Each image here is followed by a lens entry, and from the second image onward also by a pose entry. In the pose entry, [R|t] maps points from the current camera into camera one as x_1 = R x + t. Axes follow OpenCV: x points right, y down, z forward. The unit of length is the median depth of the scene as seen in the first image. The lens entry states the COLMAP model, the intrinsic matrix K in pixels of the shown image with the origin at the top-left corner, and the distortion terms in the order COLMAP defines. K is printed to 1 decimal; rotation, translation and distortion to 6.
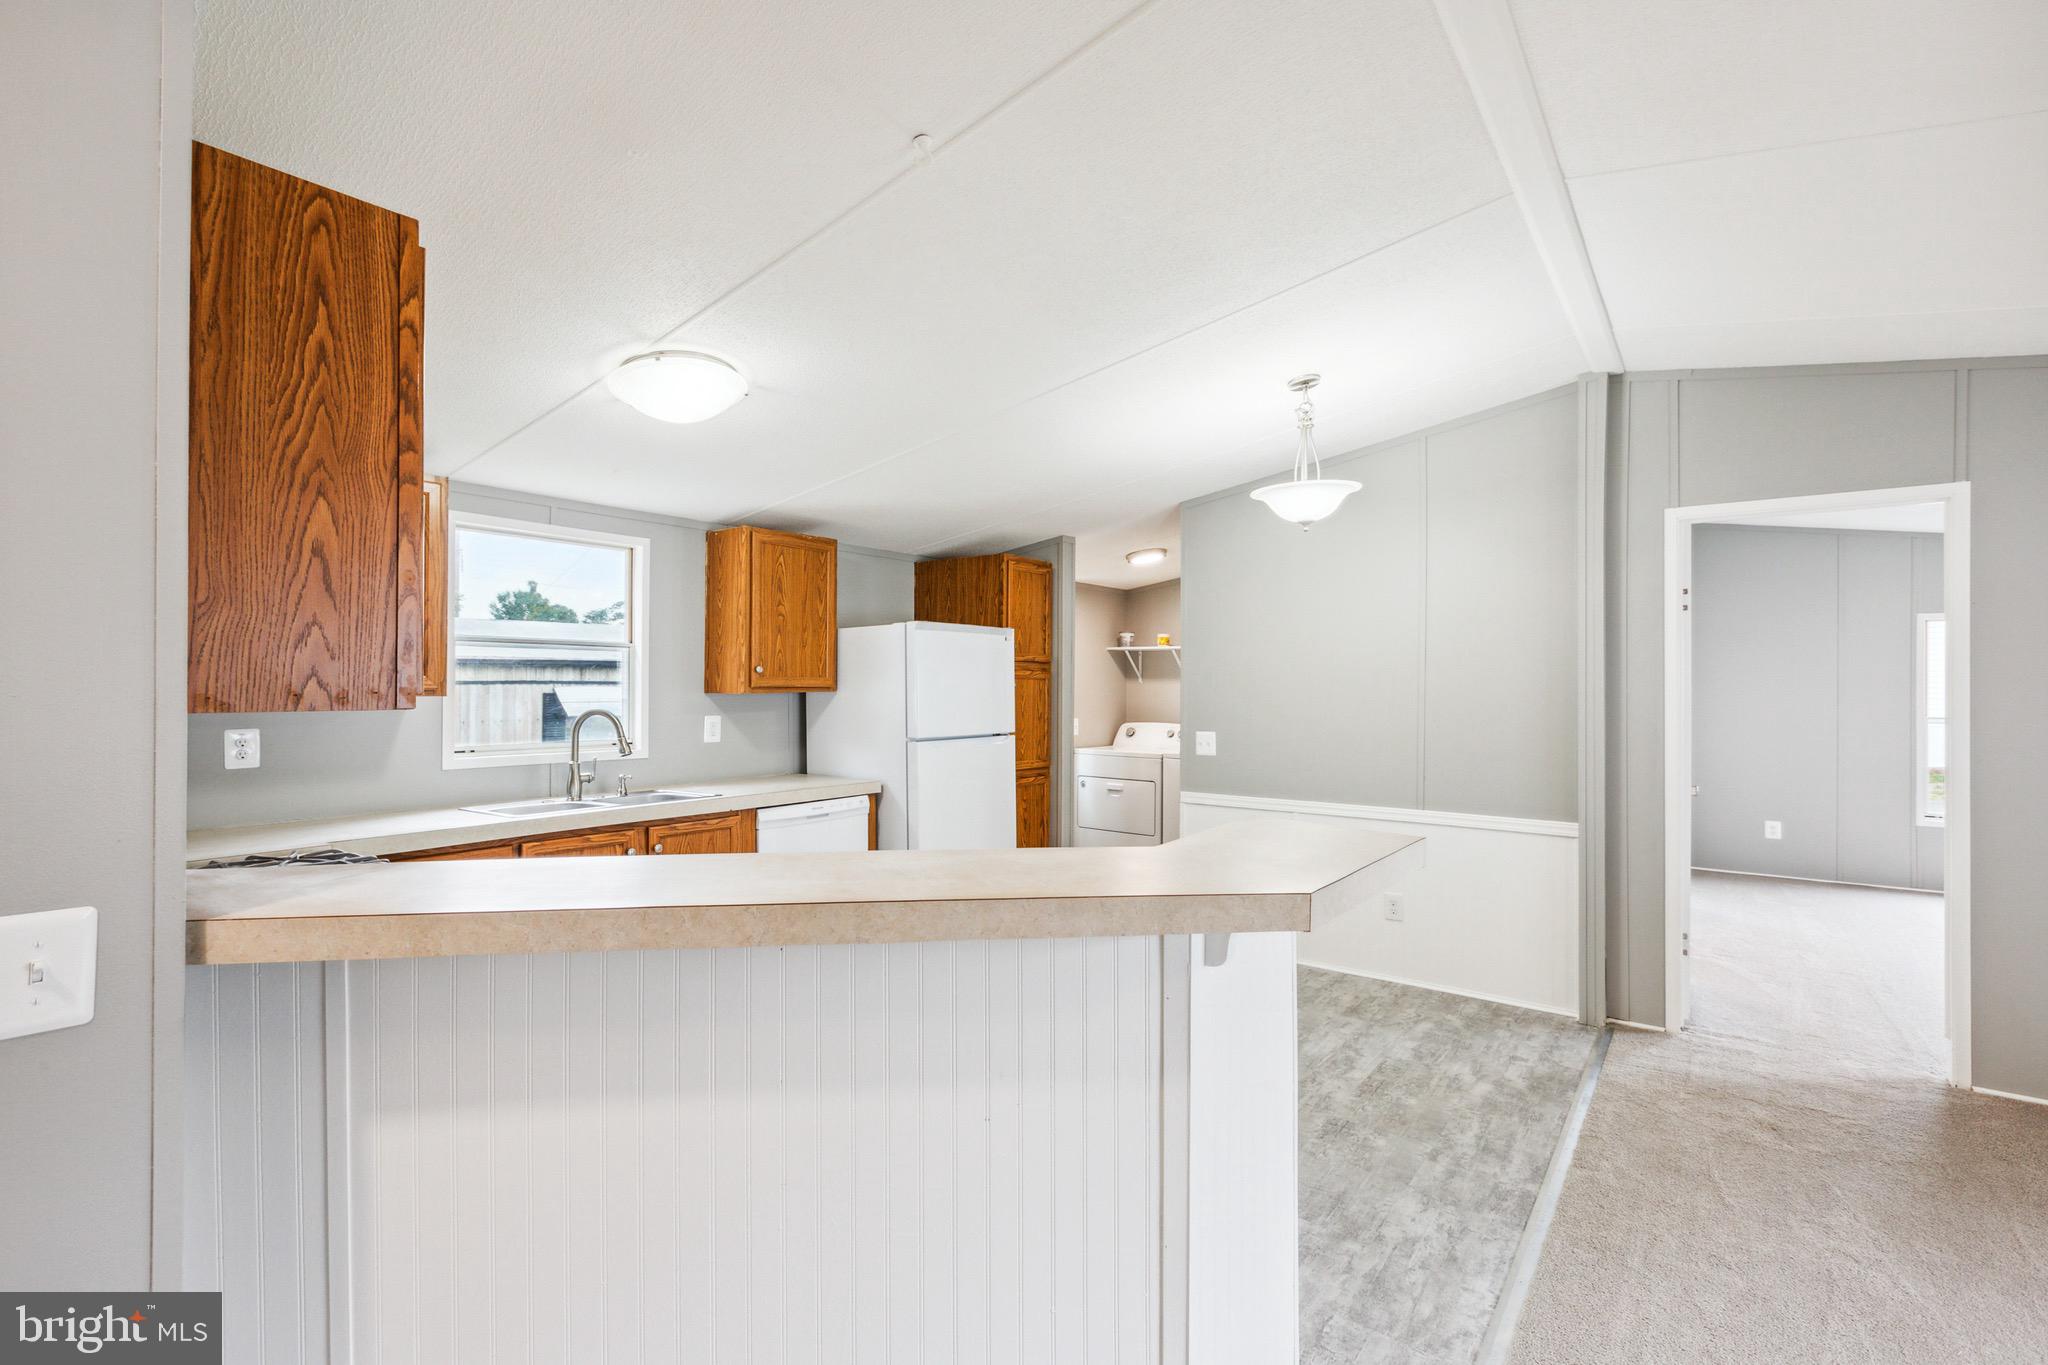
lens RADIAL K [[922.1, 0, 1026.6], [0, 922.1, 674.1], [0, 0, 1]] dist [0.000391, 0.000047]
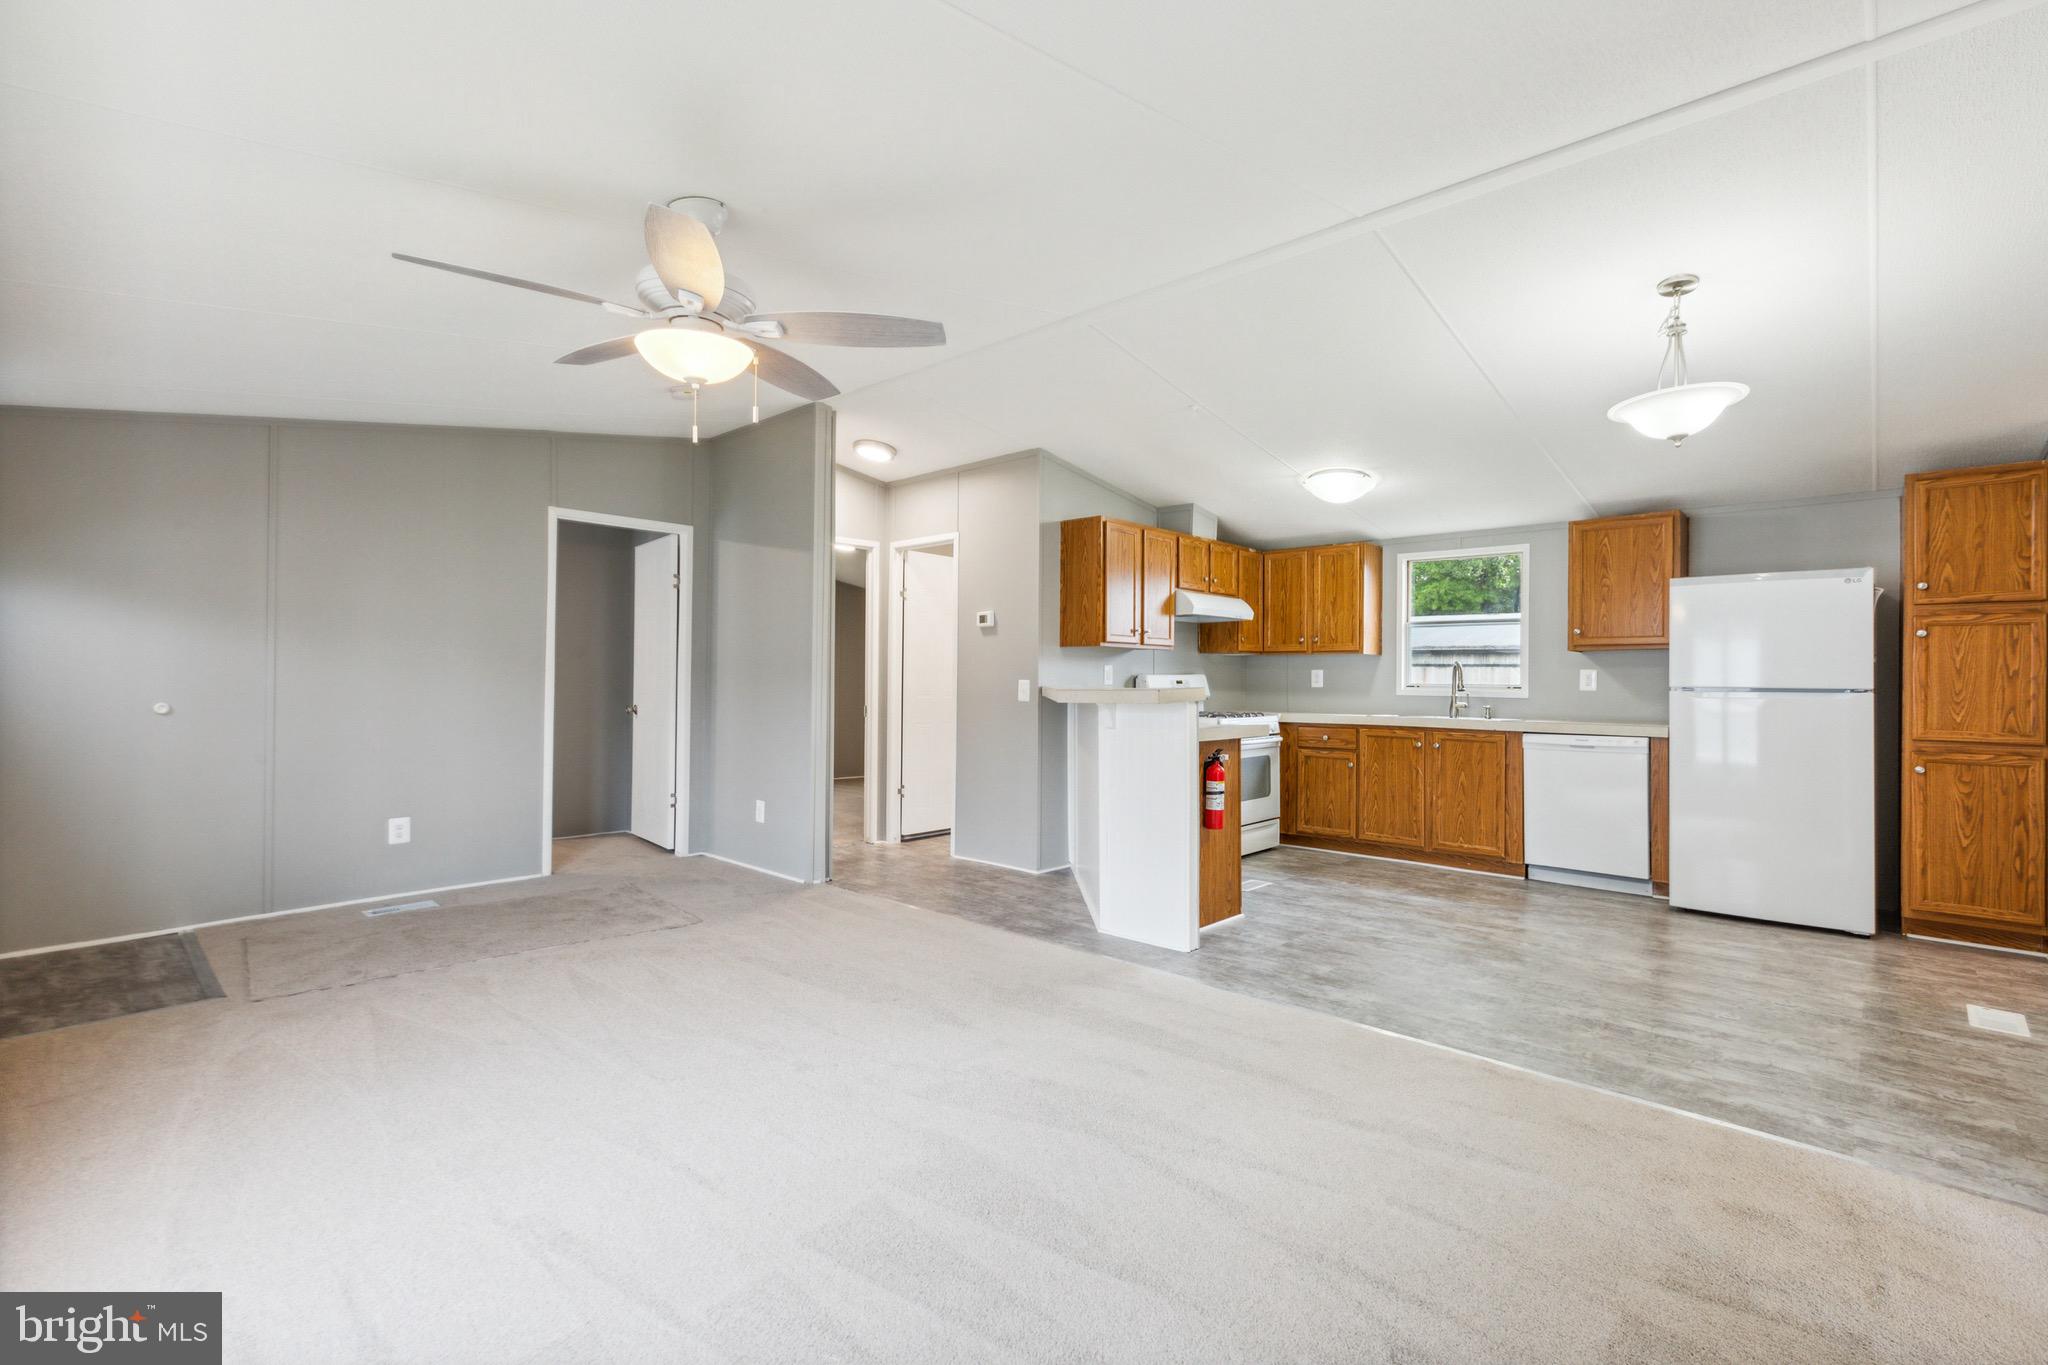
lens RADIAL K [[908.1, 0, 1026.8], [0, 908.1, 703.3], [0, 0, 1]] dist [-0.000383, 0.000012]
pose [[-0.095788, 0.024749, -0.995094, 1.034216], [0.004396, 0.999692, 0.024440, 0.060297], [0.995392, -0.002033, -0.095867, 0.361335]]
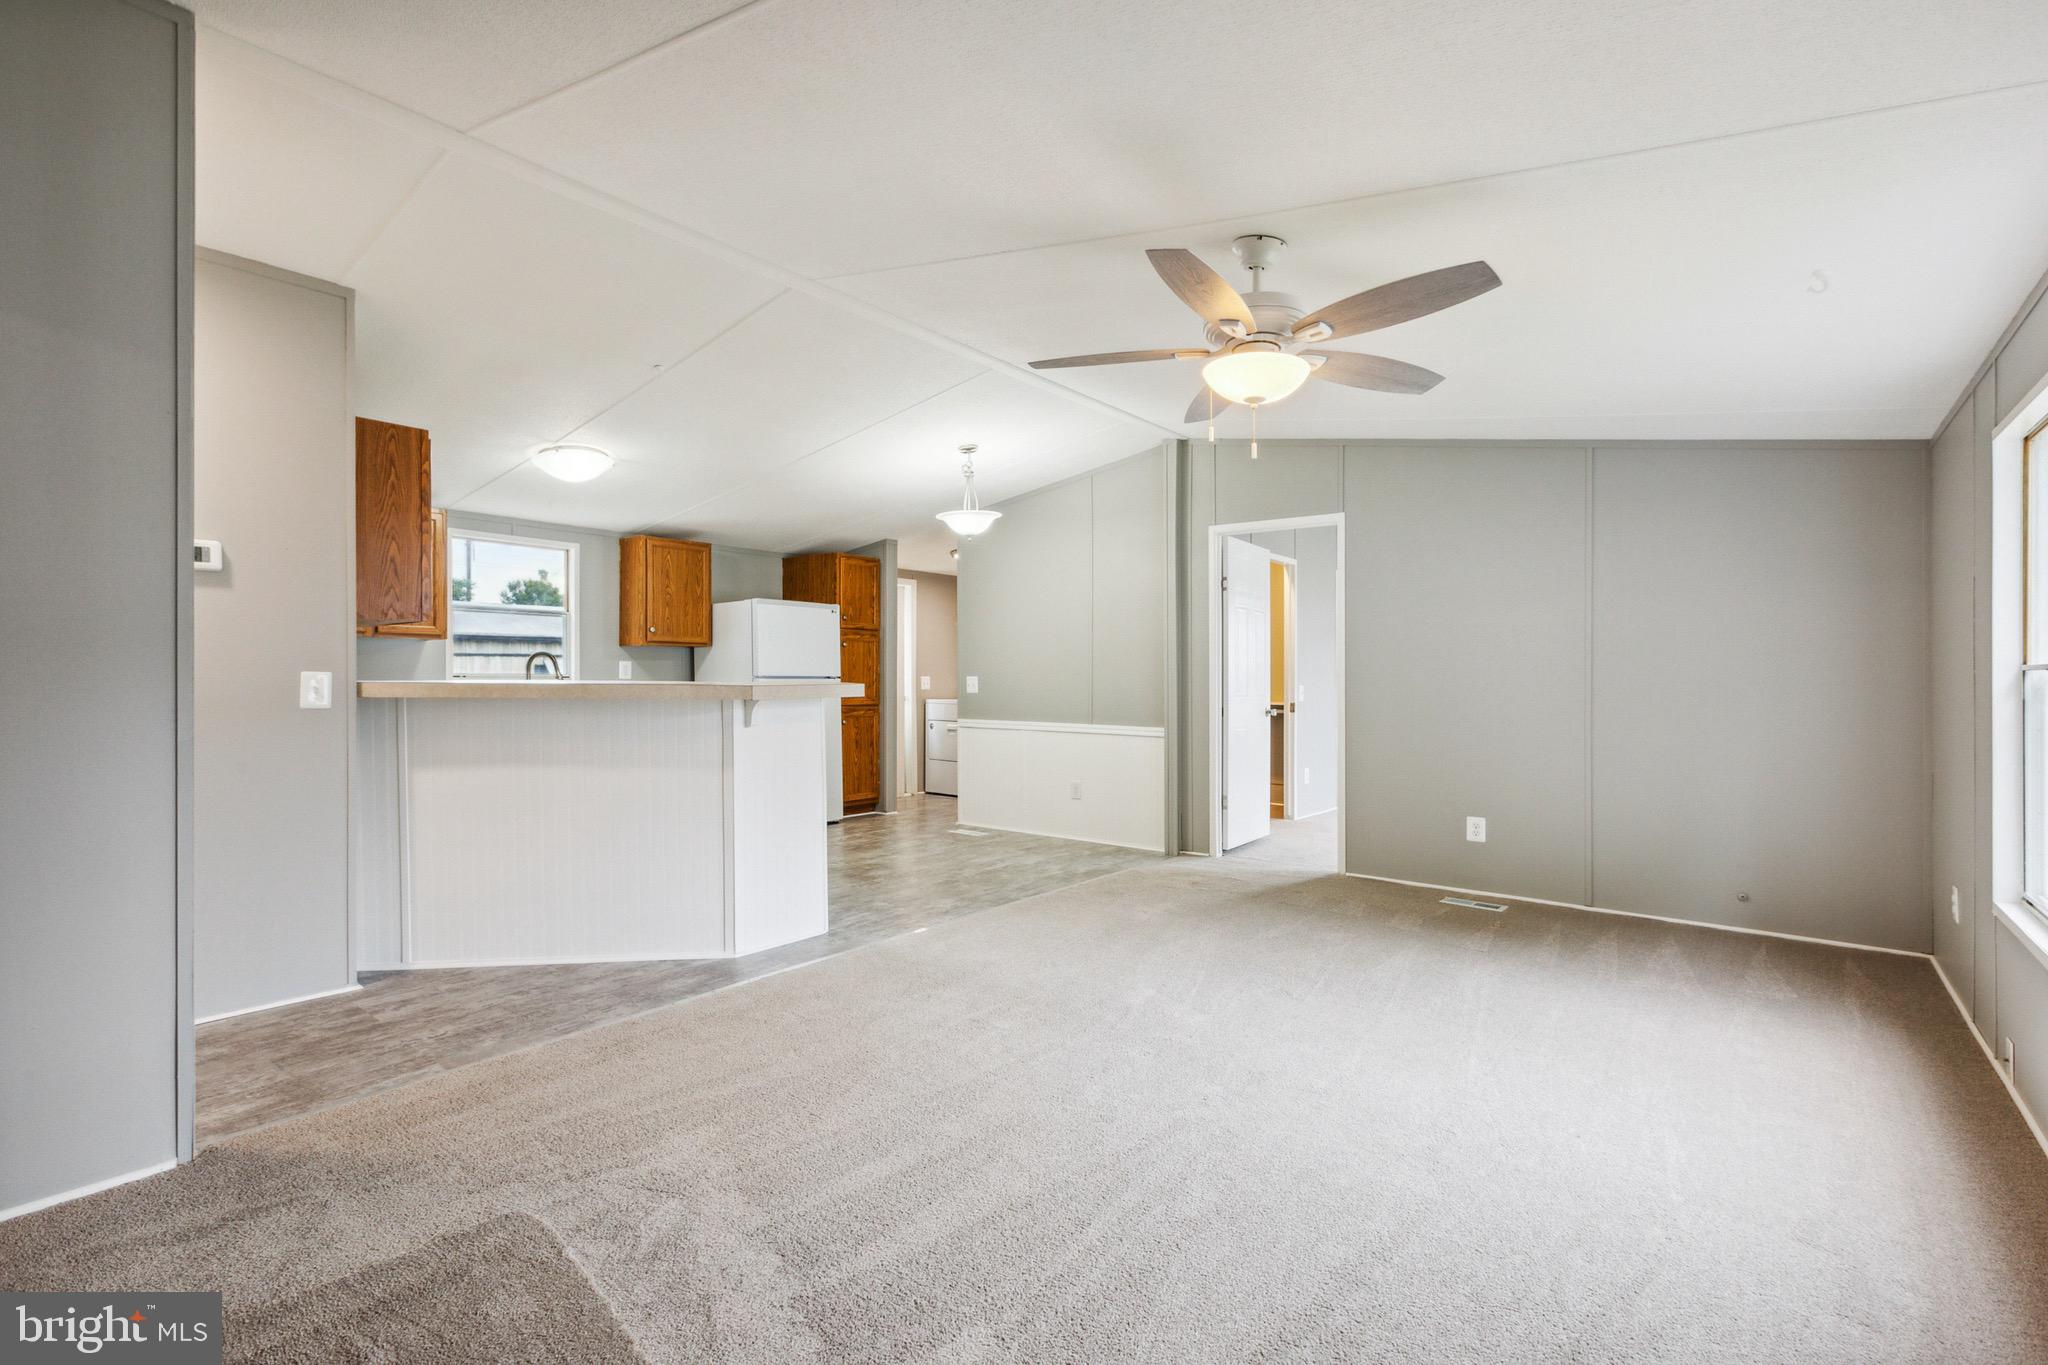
lens RADIAL K [[935.5, 0, 1024.0], [0, 935.5, 682.5], [0, 0, 1]] dist [0.001002, 0.000062]
pose [[0.999803, 0.003679, -0.019491, 0.352497], [-0.003322, 0.999827, 0.018301, 0.051932], [0.019555, -0.018233, 0.999643, -0.531192]]
